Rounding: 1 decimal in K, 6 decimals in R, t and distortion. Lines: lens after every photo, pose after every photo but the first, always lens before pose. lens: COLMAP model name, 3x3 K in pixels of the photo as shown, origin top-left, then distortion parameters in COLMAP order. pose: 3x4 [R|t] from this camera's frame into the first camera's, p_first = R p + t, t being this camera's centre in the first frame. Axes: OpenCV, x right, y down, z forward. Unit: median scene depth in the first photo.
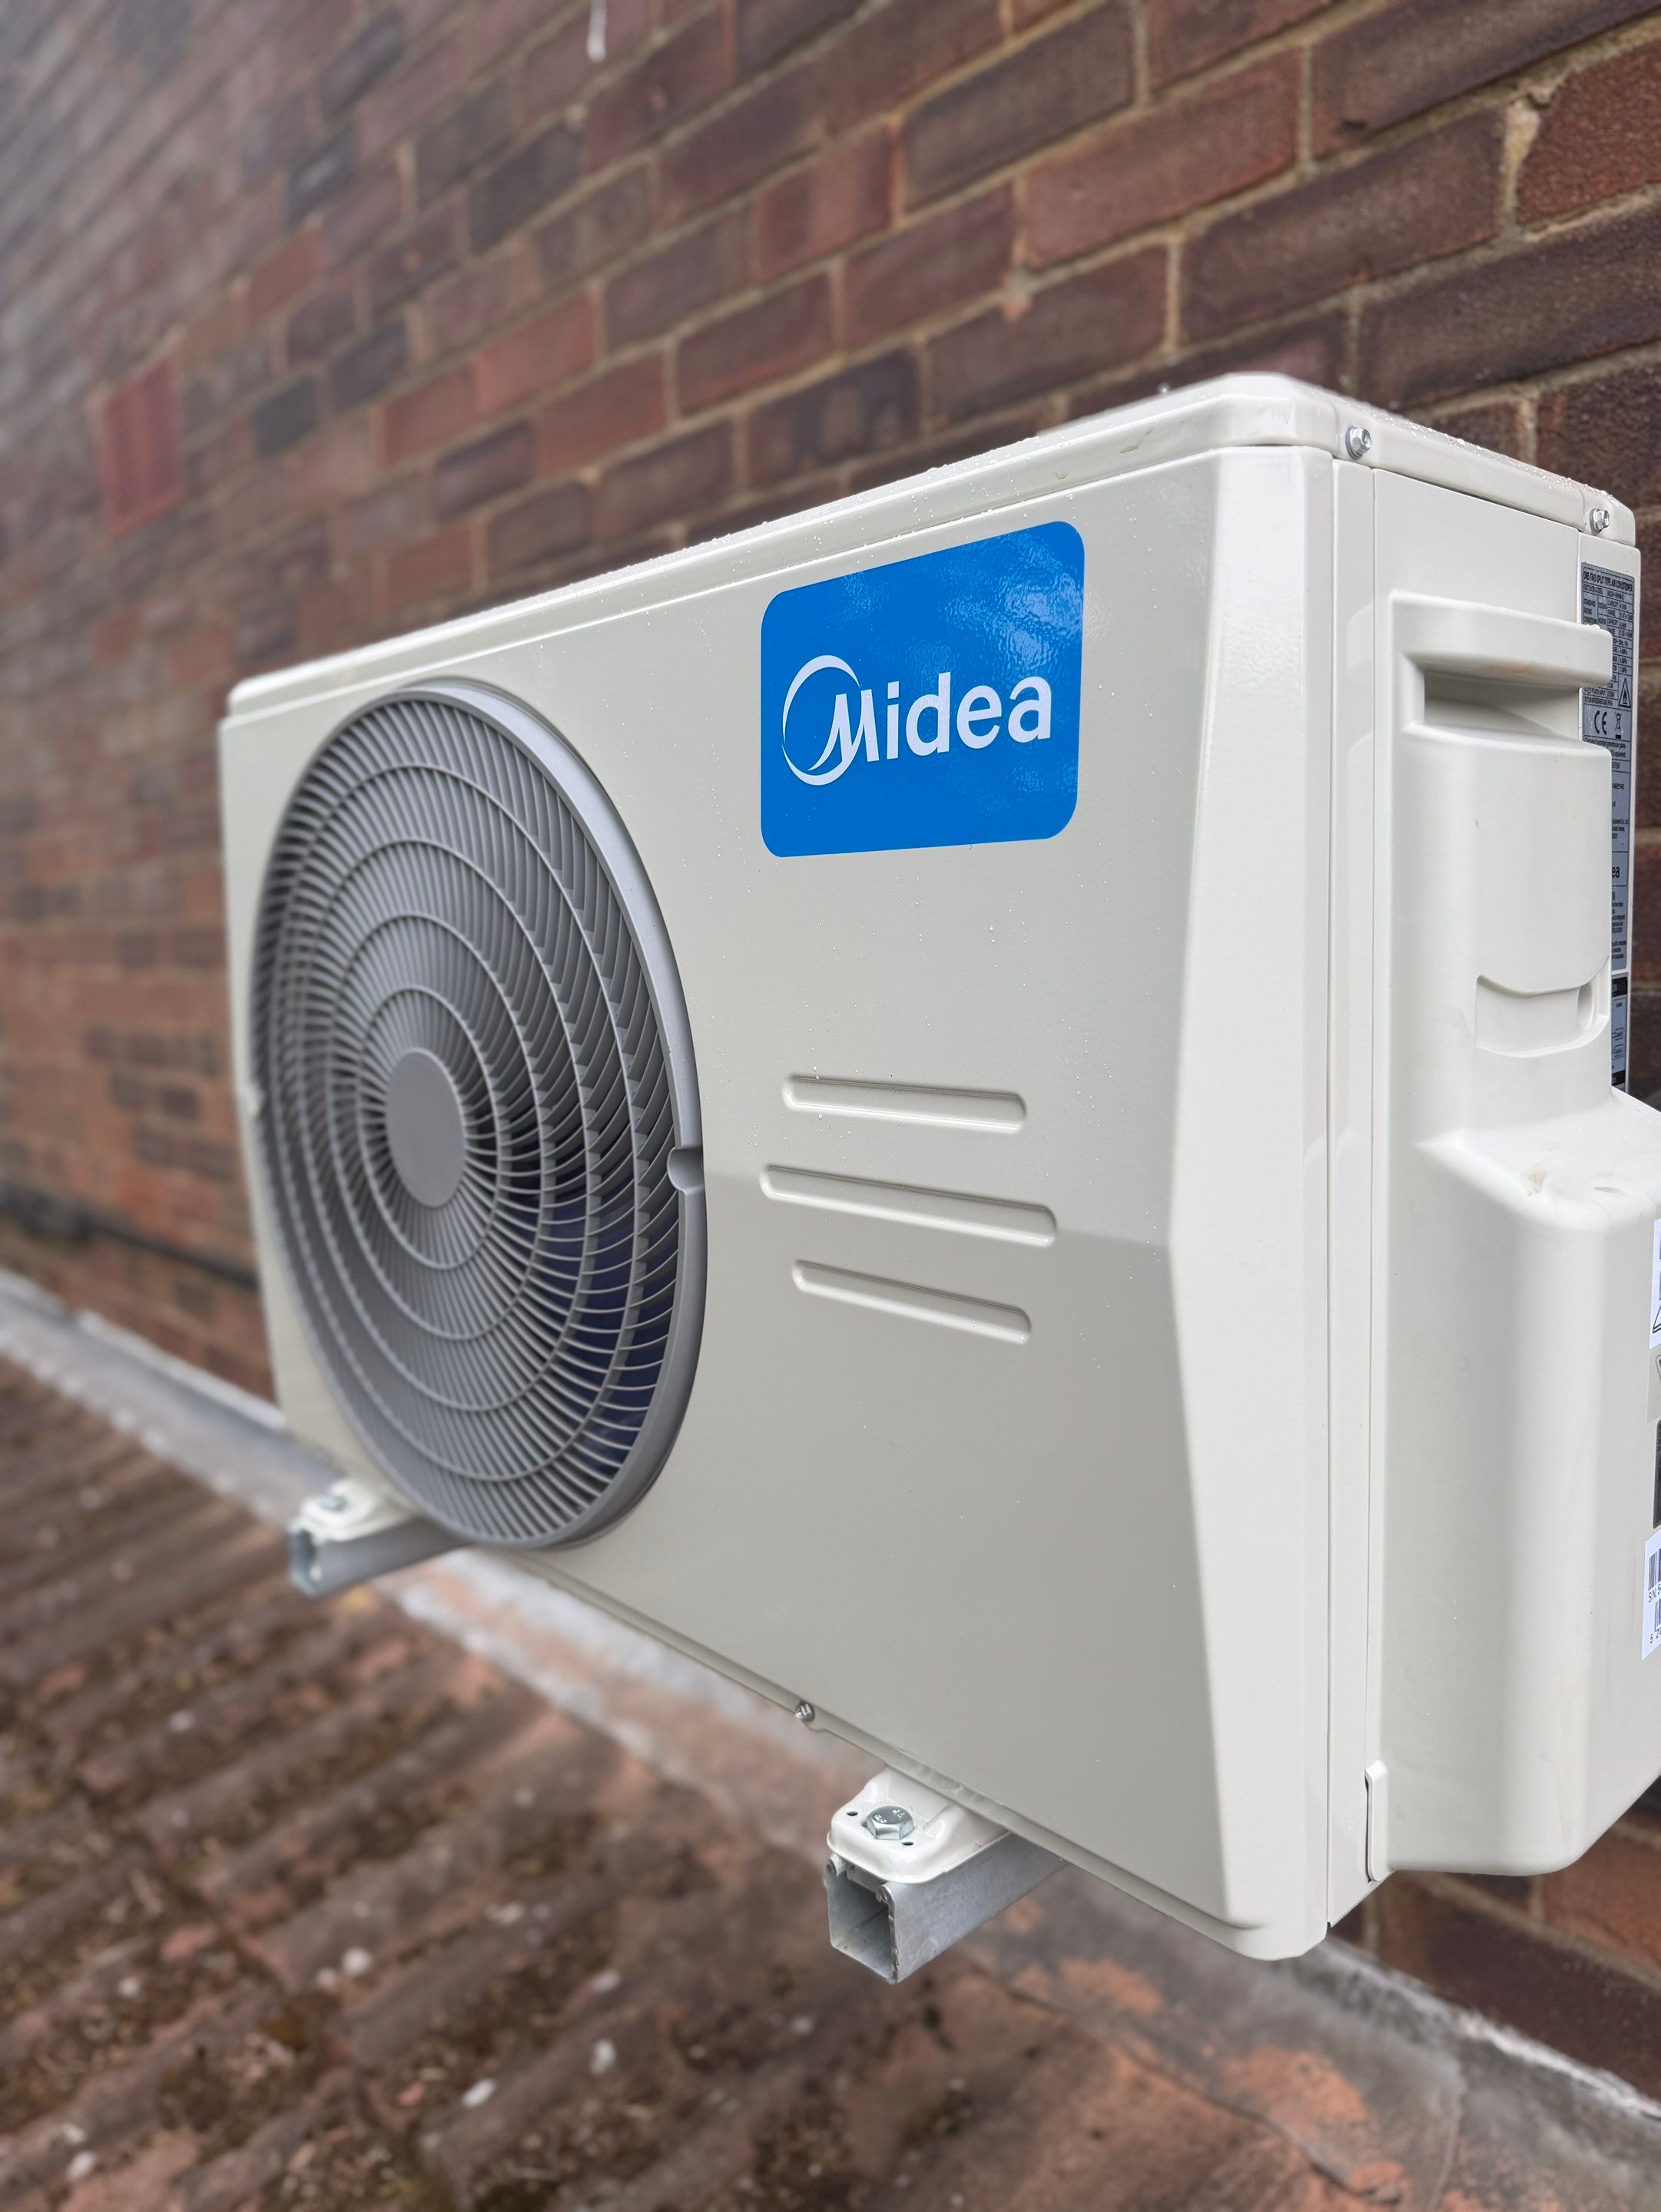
lens RADIAL K [[1596.2, 0, 795.0], [0, 1596.2, 1114.1], [0, 0, 1]] dist [-0.001039, -0.021710]
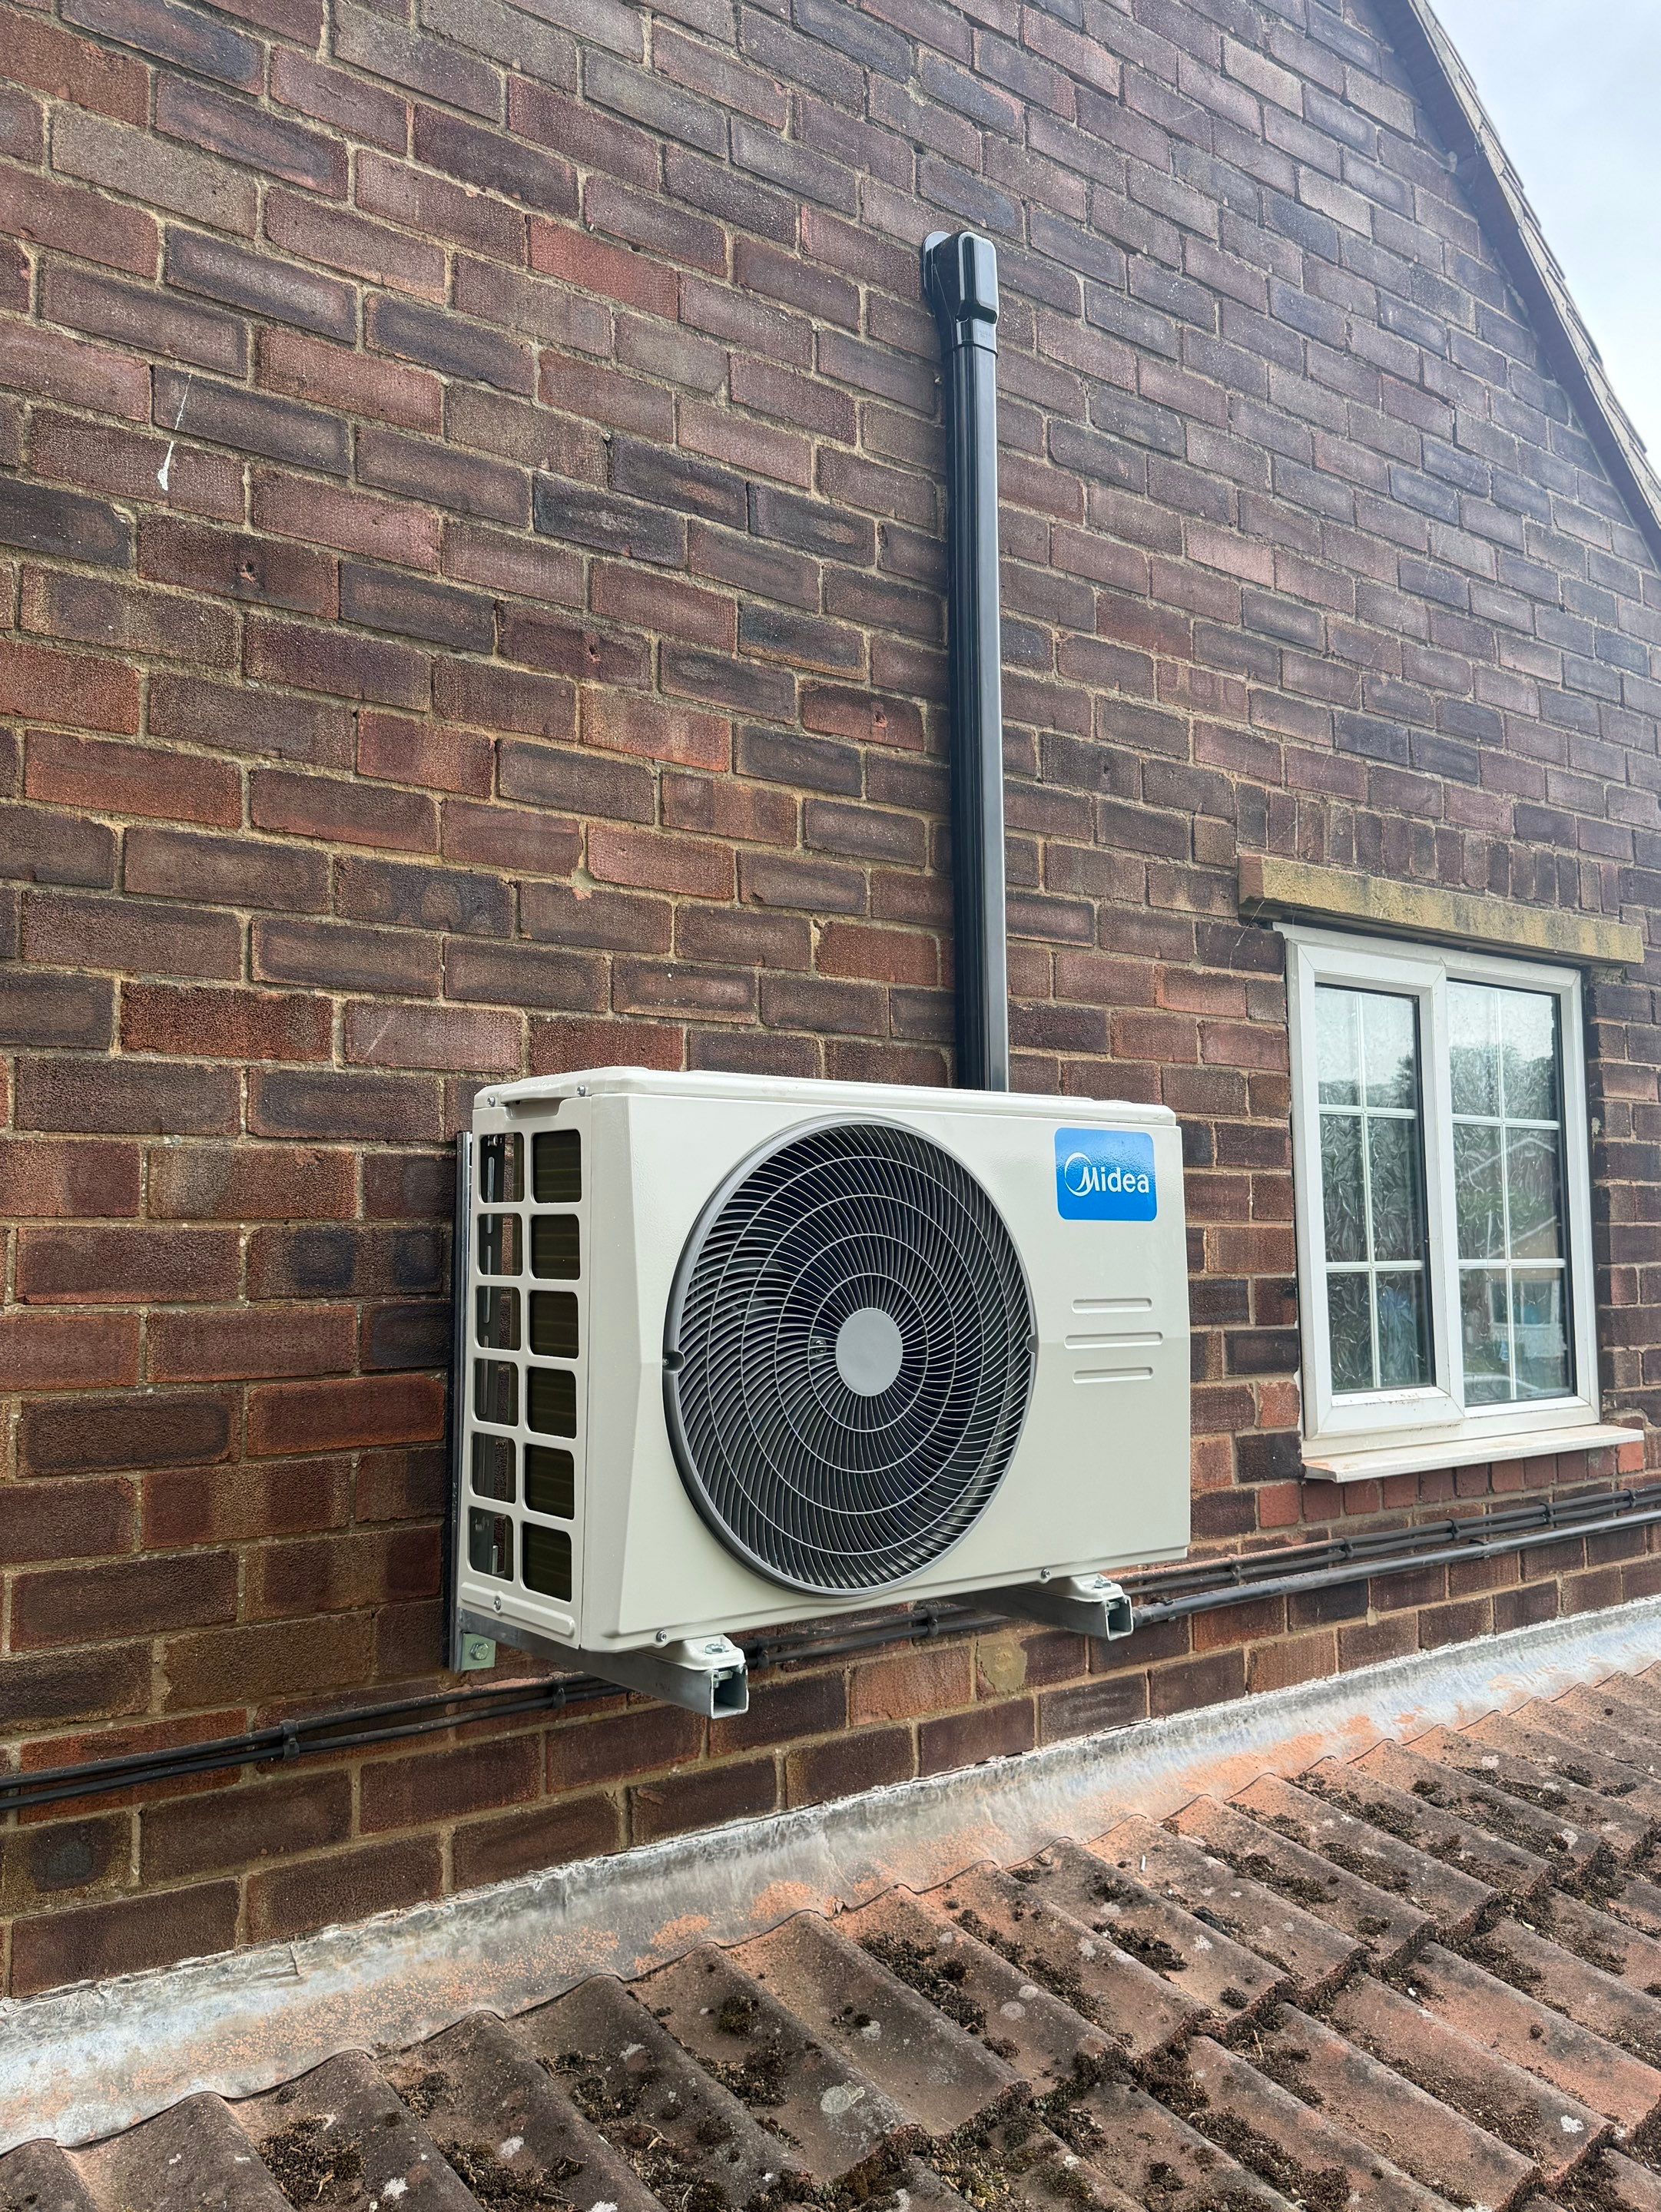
lens RADIAL K [[1788.6, 0, 833.8], [0, 1788.6, 1094.6], [0, 0, 1]] dist [0.175189, -0.313911]
pose [[0.053784, 0.117883, 0.991570, -1.991859], [0.128407, 0.983946, -0.123942, -0.026056], [-0.990262, 0.133990, 0.037783, 0.795710]]
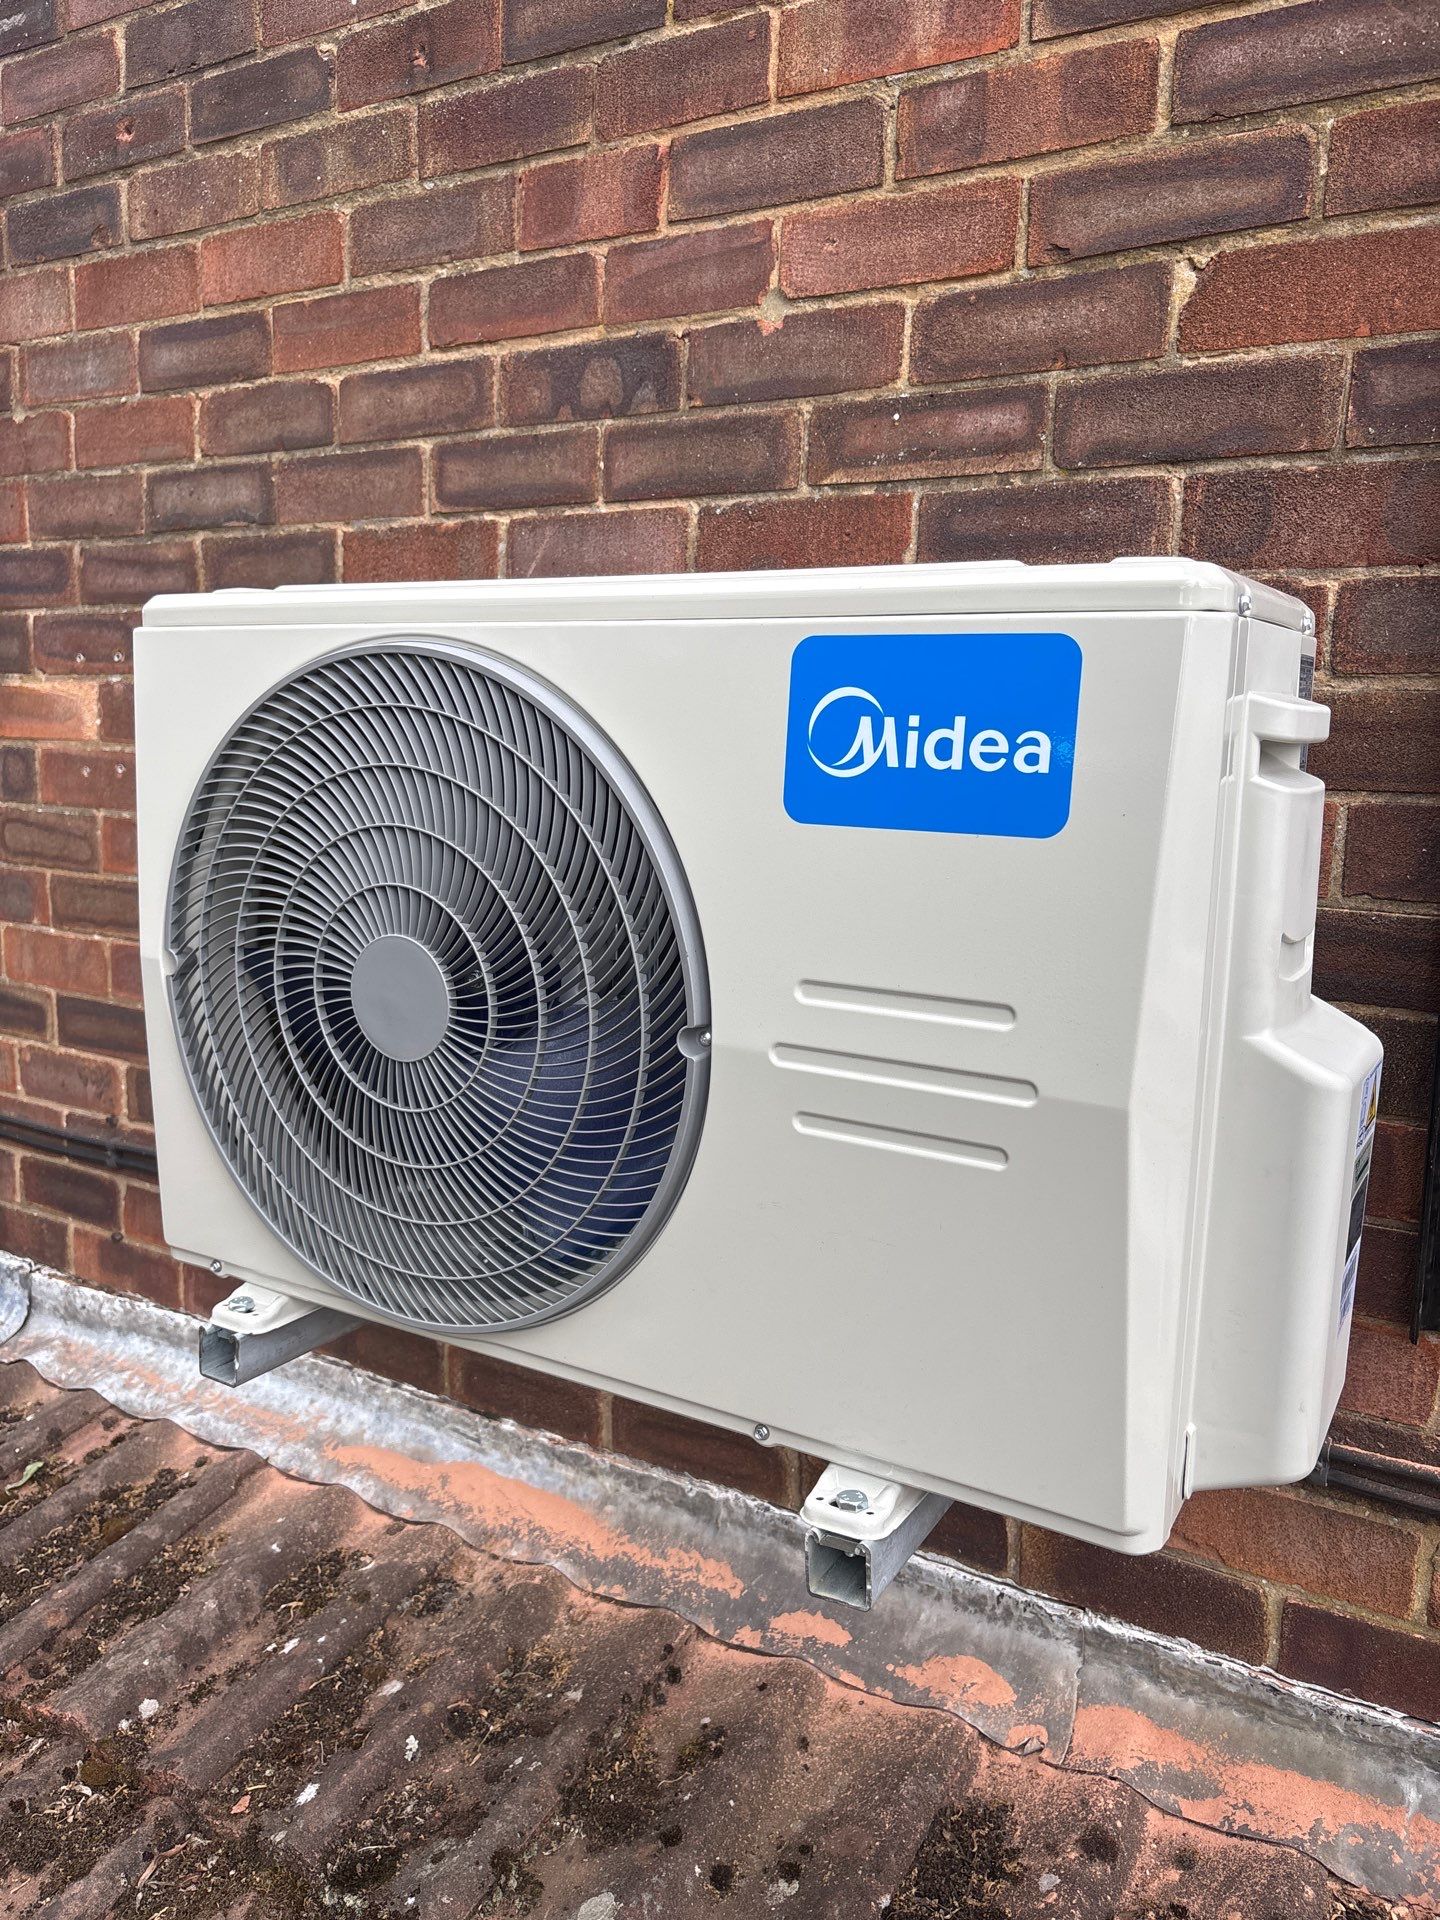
lens RADIAL K [[1475.9, 0, 692.0], [0, 1475.9, 967.2], [0, 0, 1]] dist [0.001773, 0.005068]
pose [[0.953939, 0.002005, 0.299994, -0.308307], [-0.014879, 0.999063, 0.040636, -0.055306], [-0.299631, -0.043228, 0.953075, -0.127163]]
